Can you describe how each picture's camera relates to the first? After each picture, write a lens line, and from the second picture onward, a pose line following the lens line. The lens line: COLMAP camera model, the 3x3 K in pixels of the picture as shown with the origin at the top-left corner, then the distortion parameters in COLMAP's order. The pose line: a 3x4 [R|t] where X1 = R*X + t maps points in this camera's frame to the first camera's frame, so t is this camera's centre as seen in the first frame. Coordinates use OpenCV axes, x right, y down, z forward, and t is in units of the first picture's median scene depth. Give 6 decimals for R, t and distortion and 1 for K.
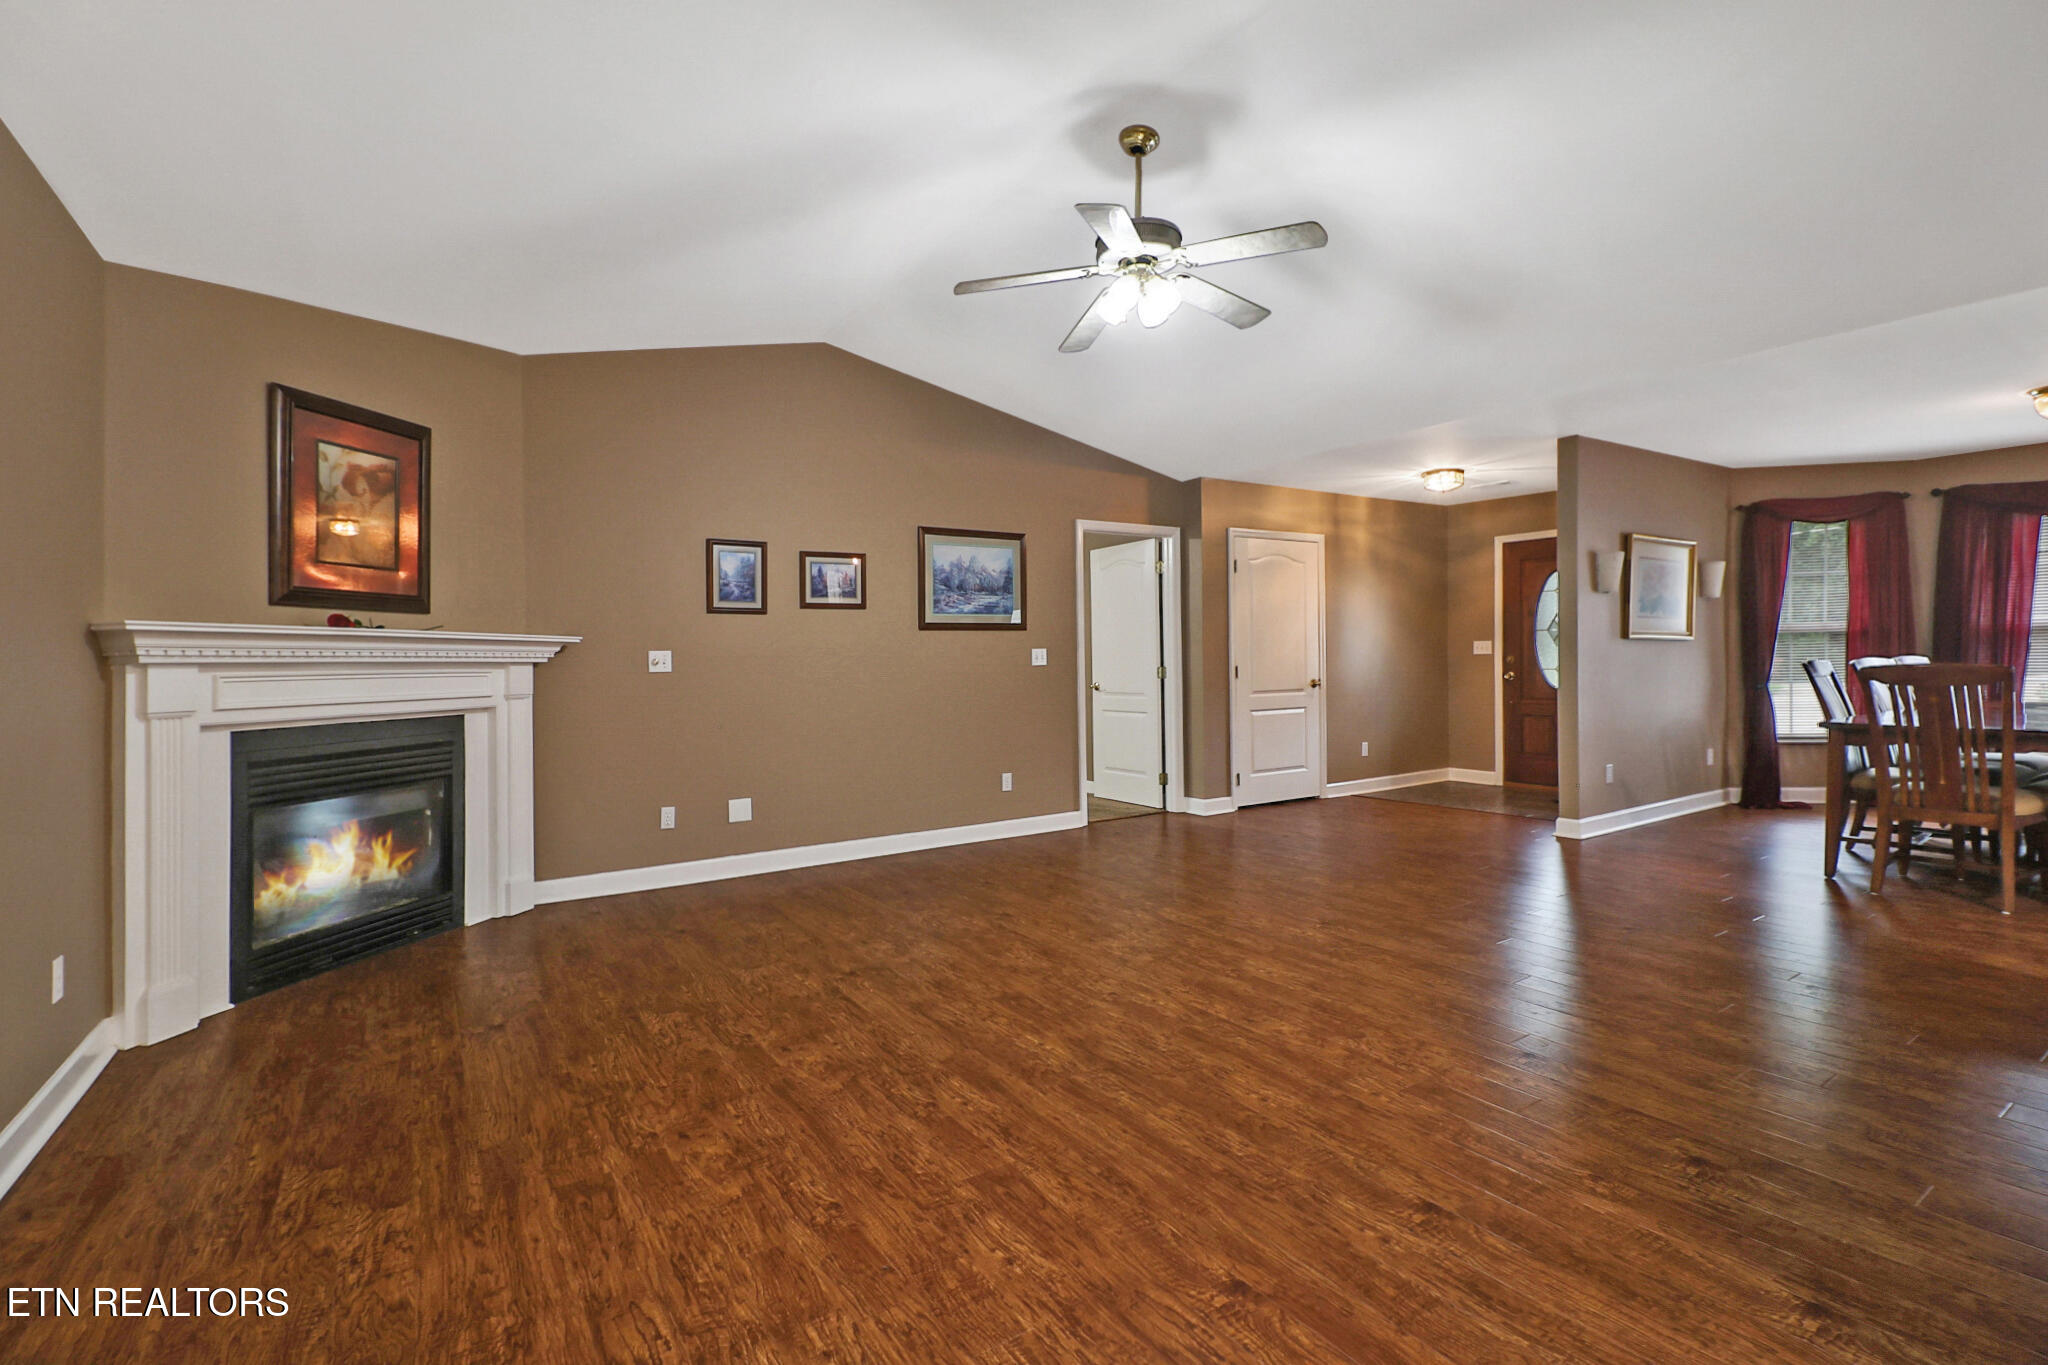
lens RADIAL K [[942.6, 0, 1004.6], [0, 942.6, 696.2], [0, 0, 1]] dist [-0.008450, -0.008333]
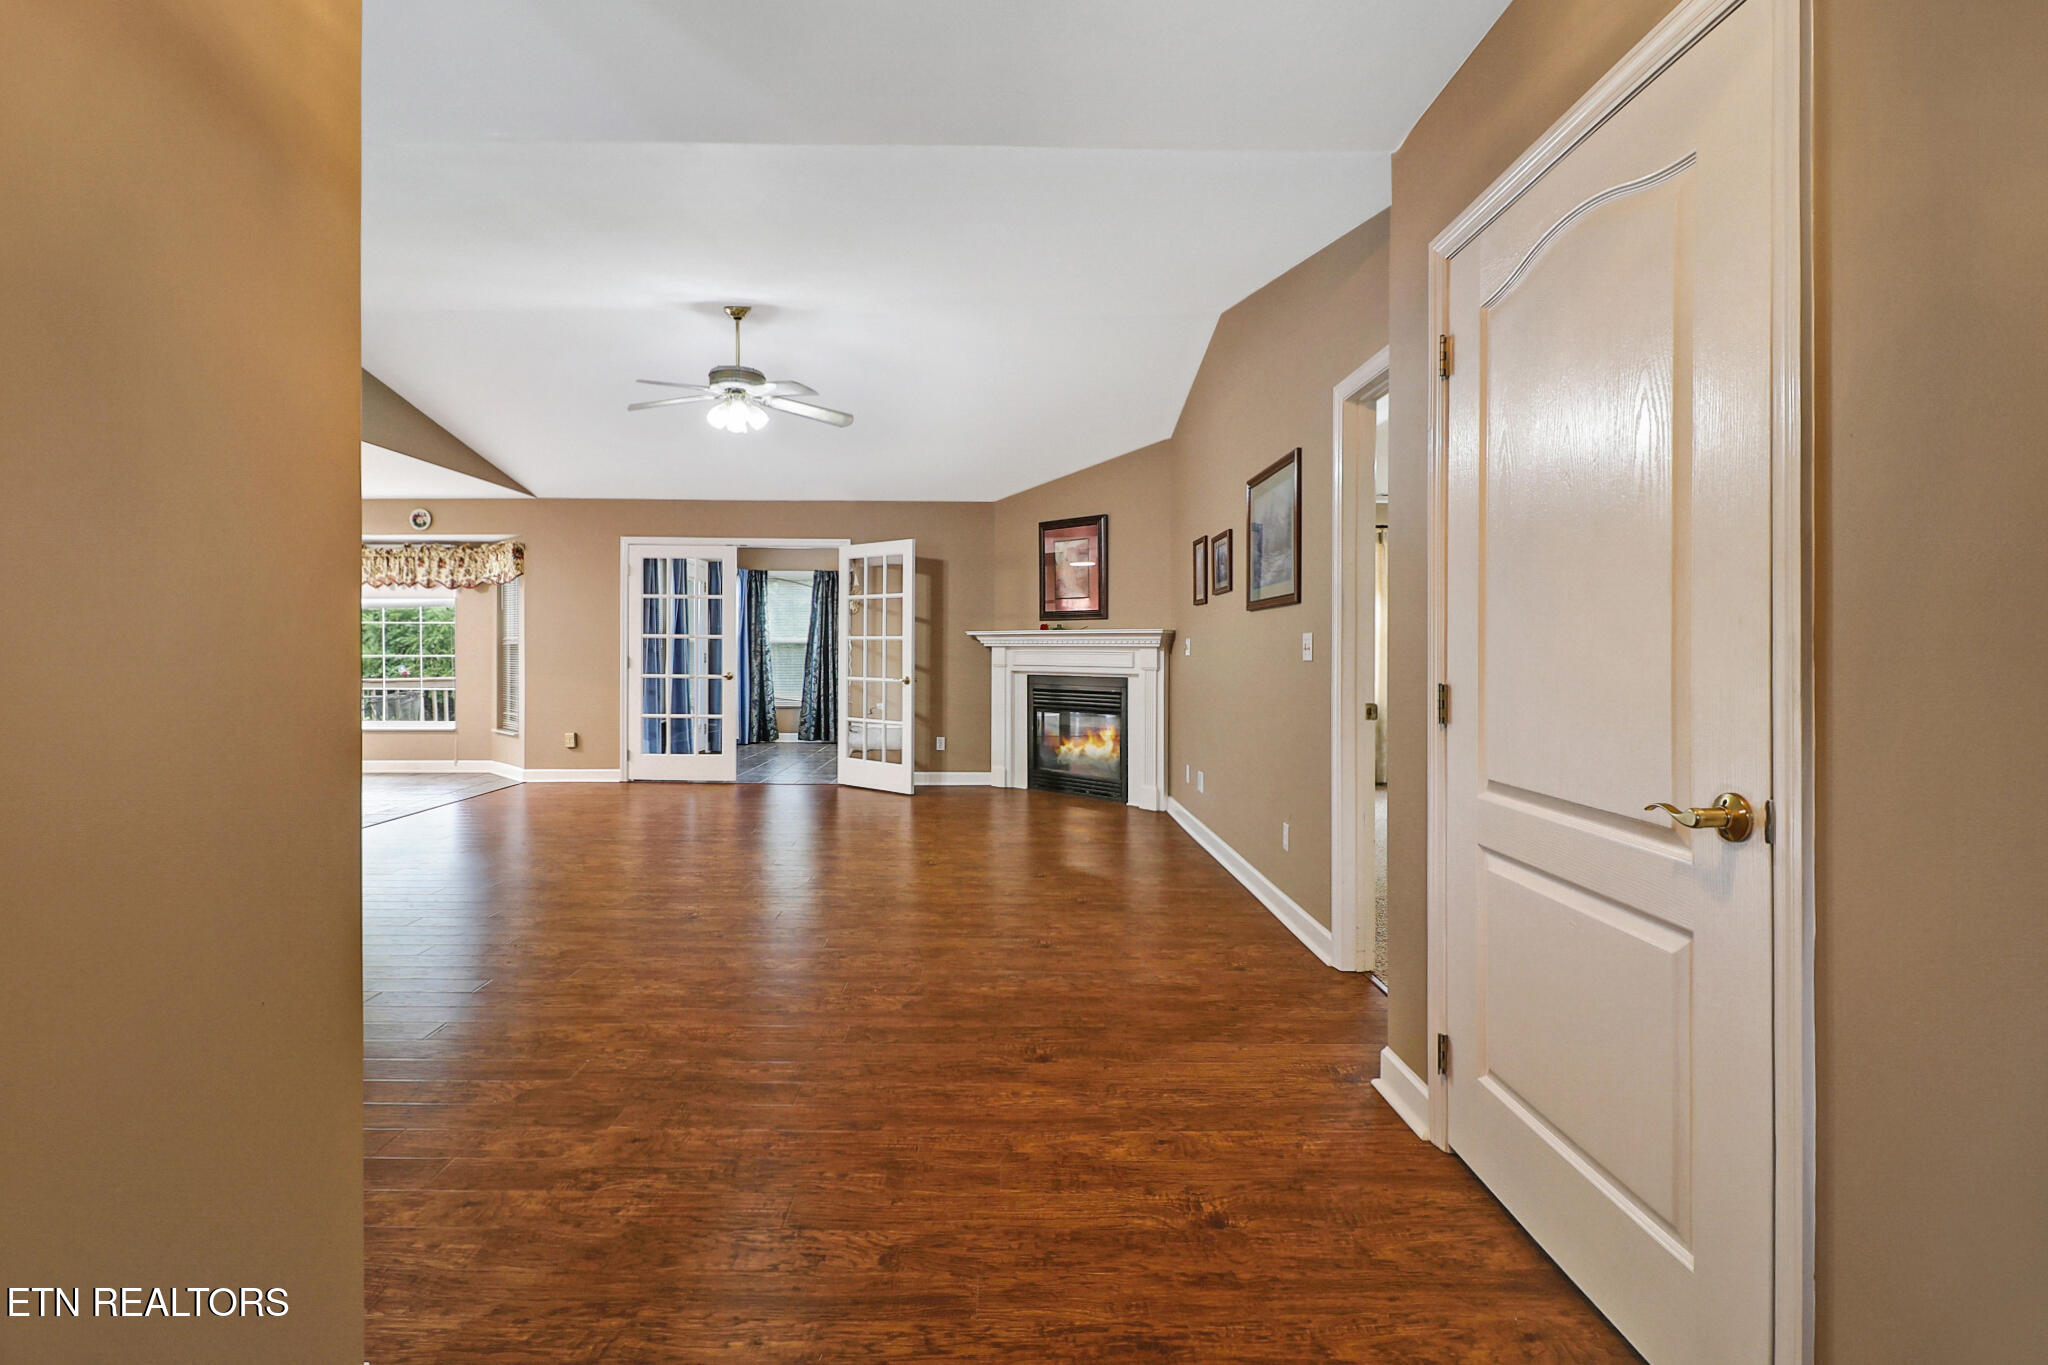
lens RADIAL K [[942.6, 0, 1010.5], [0, 942.6, 646.7], [0, 0, 1]] dist [-0.008450, -0.008333]
pose [[-0.528803, 0.010977, -0.848674, 0.948107], [-0.025602, 0.999255, 0.028877, -0.077889], [0.848358, 0.036998, -0.528128, 1.701773]]
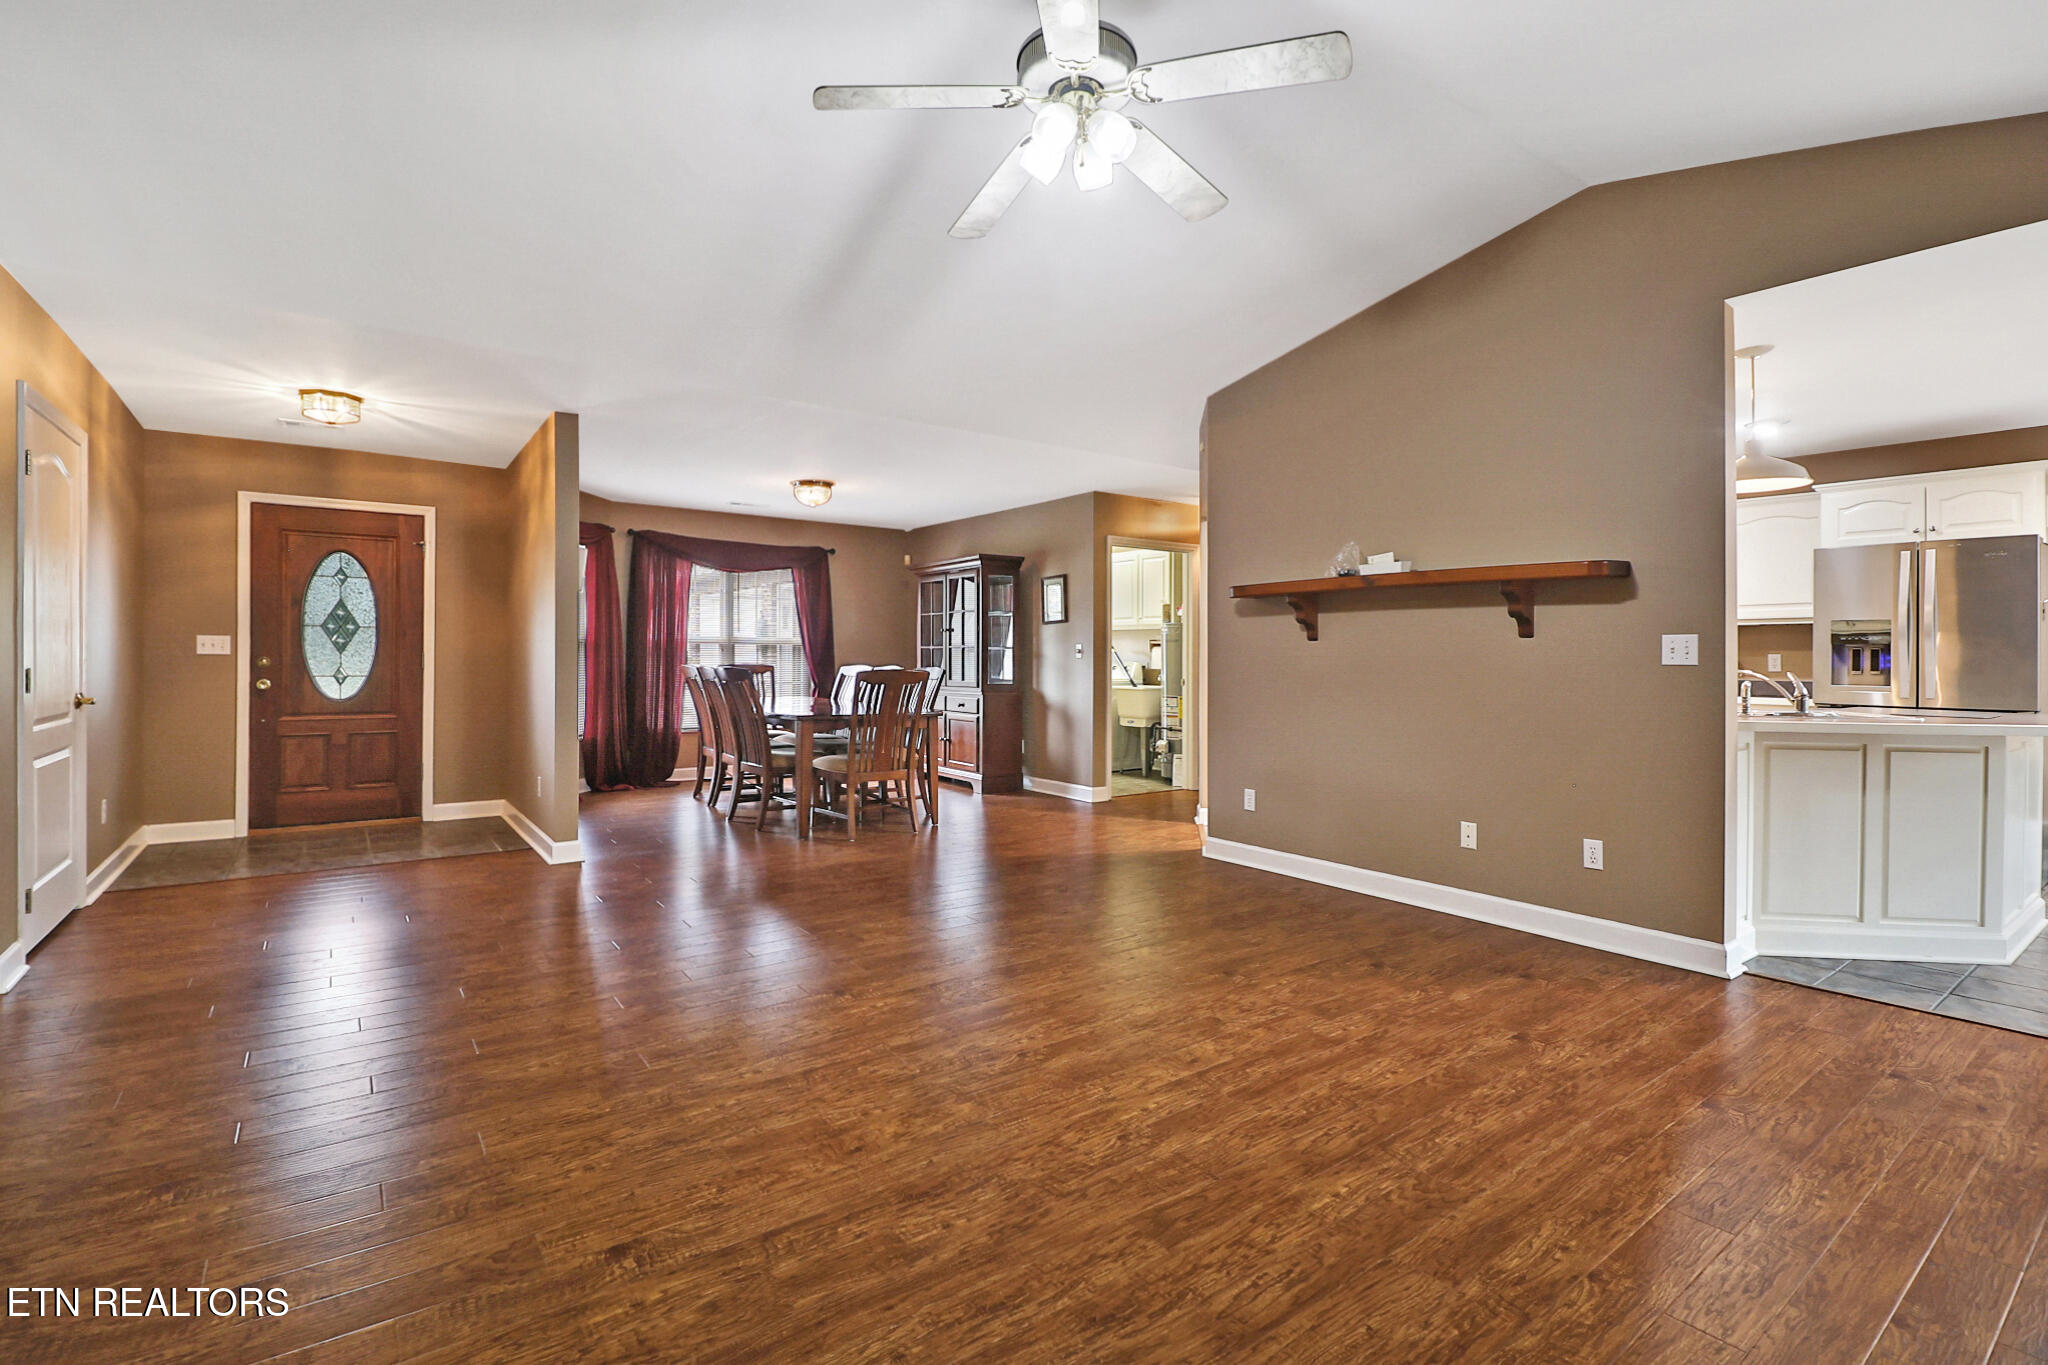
lens RADIAL K [[942.6, 0, 1019.5], [0, 942.6, 675.4], [0, 0, 1]] dist [-0.008450, -0.008333]
pose [[-0.065139, -0.000070, 0.997876, -0.429528], [0.033796, 0.999426, 0.002277, -0.019381], [-0.997304, 0.033872, -0.065099, 0.842886]]
